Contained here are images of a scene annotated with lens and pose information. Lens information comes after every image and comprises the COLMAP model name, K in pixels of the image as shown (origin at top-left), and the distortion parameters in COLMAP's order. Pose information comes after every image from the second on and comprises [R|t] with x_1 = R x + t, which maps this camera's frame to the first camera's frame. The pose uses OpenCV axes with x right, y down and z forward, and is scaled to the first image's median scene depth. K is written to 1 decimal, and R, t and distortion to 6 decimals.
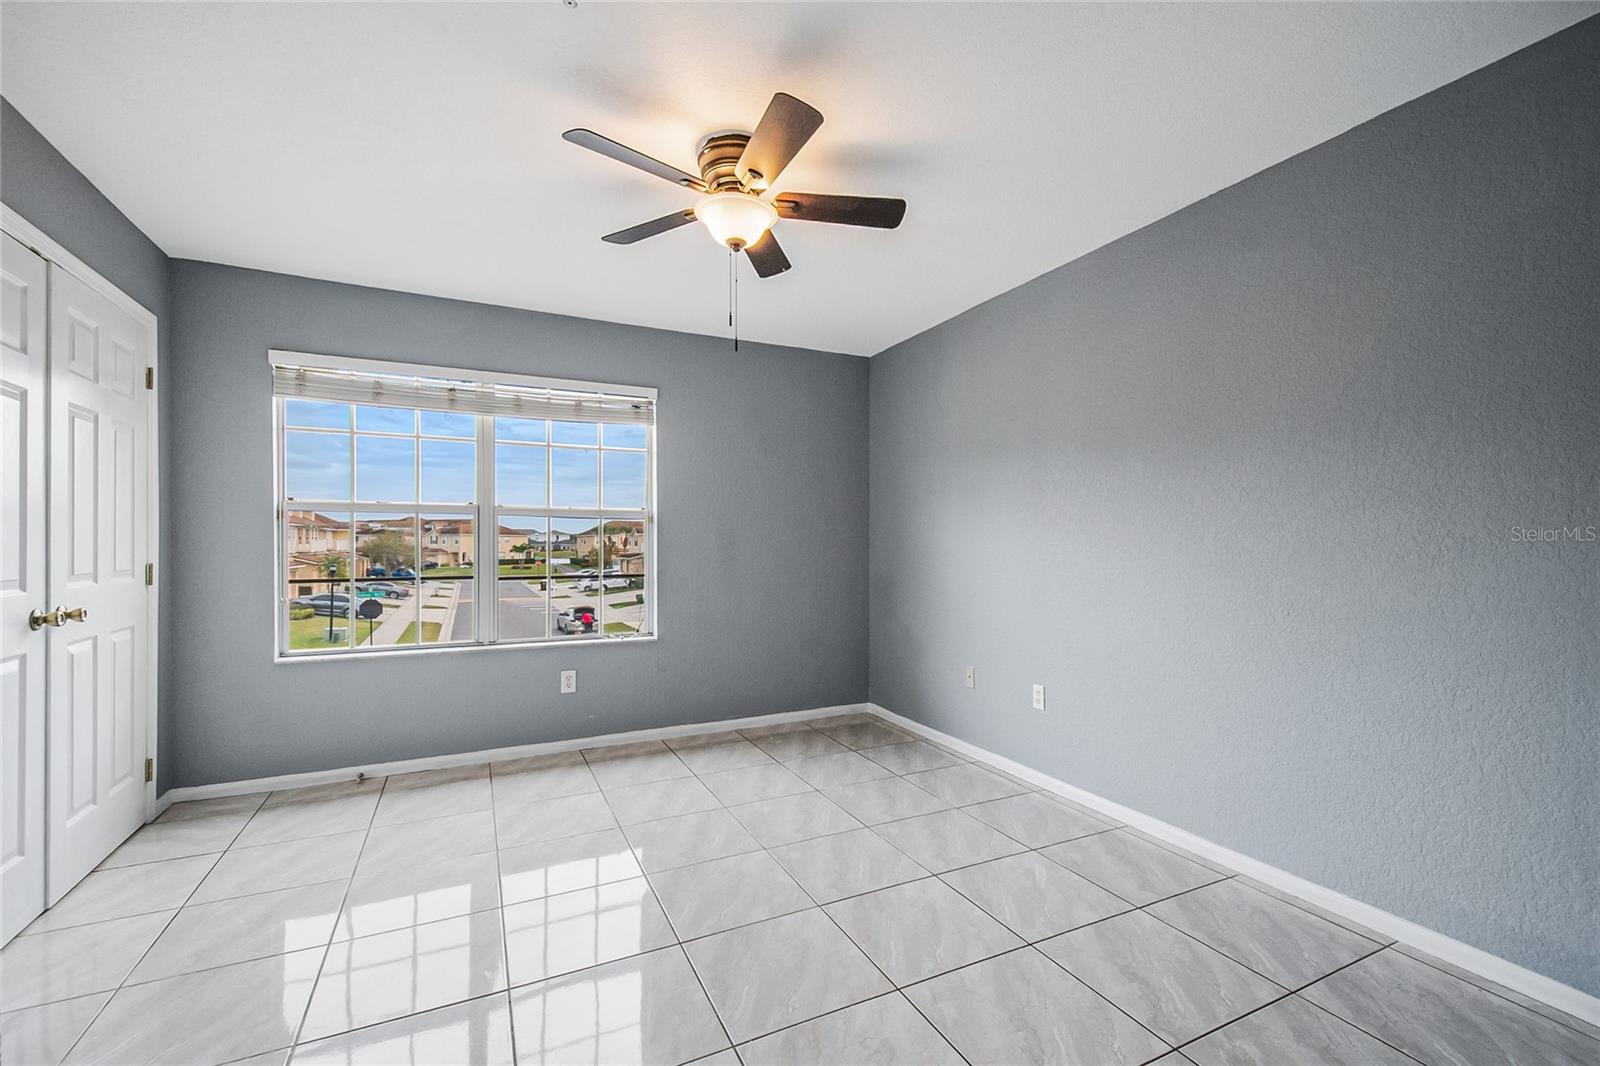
lens RADIAL K [[691.3, 0, 809.6], [0, 691.3, 539.3], [0, 0, 1]] dist [0.001278, -0.000253]
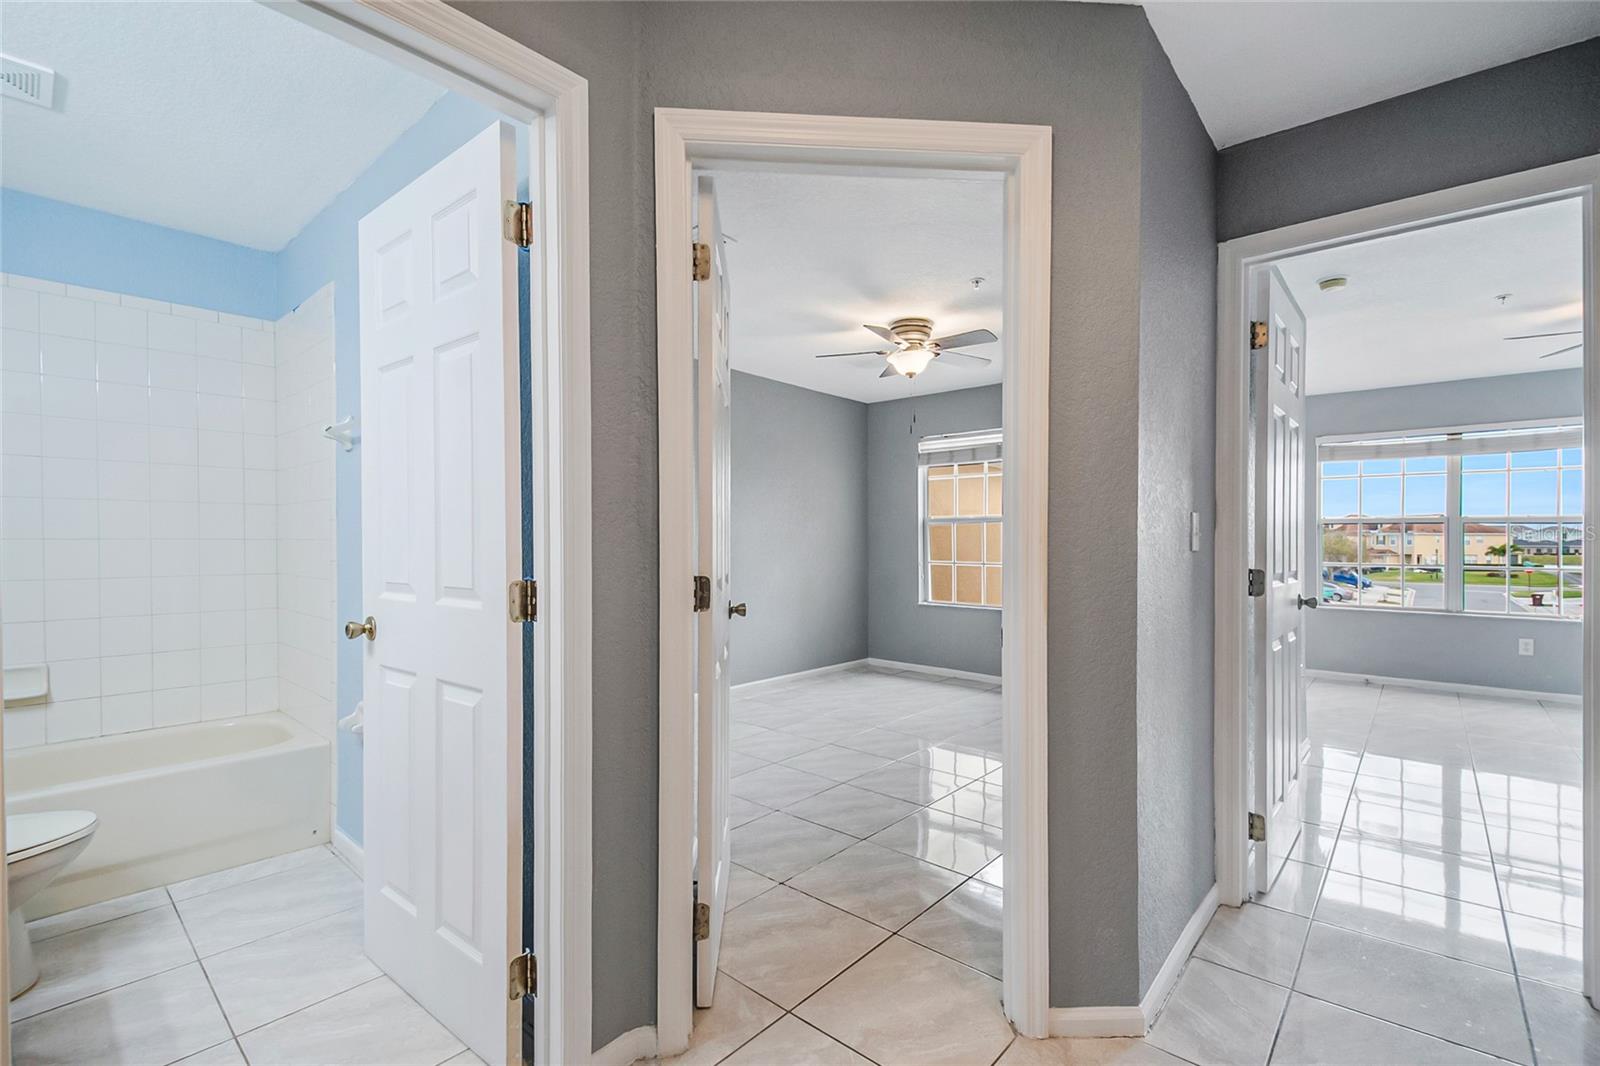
lens RADIAL K [[706.0, 0, 821.0], [0, 706.0, 550.7], [0, 0, 1]] dist [0.019677, -0.019175]
pose [[0.396056, 0.012029, -0.918148, 0.353817], [0.002491, 0.999896, 0.014175, -0.000629], [0.918223, -0.007901, 0.395985, -0.770778]]
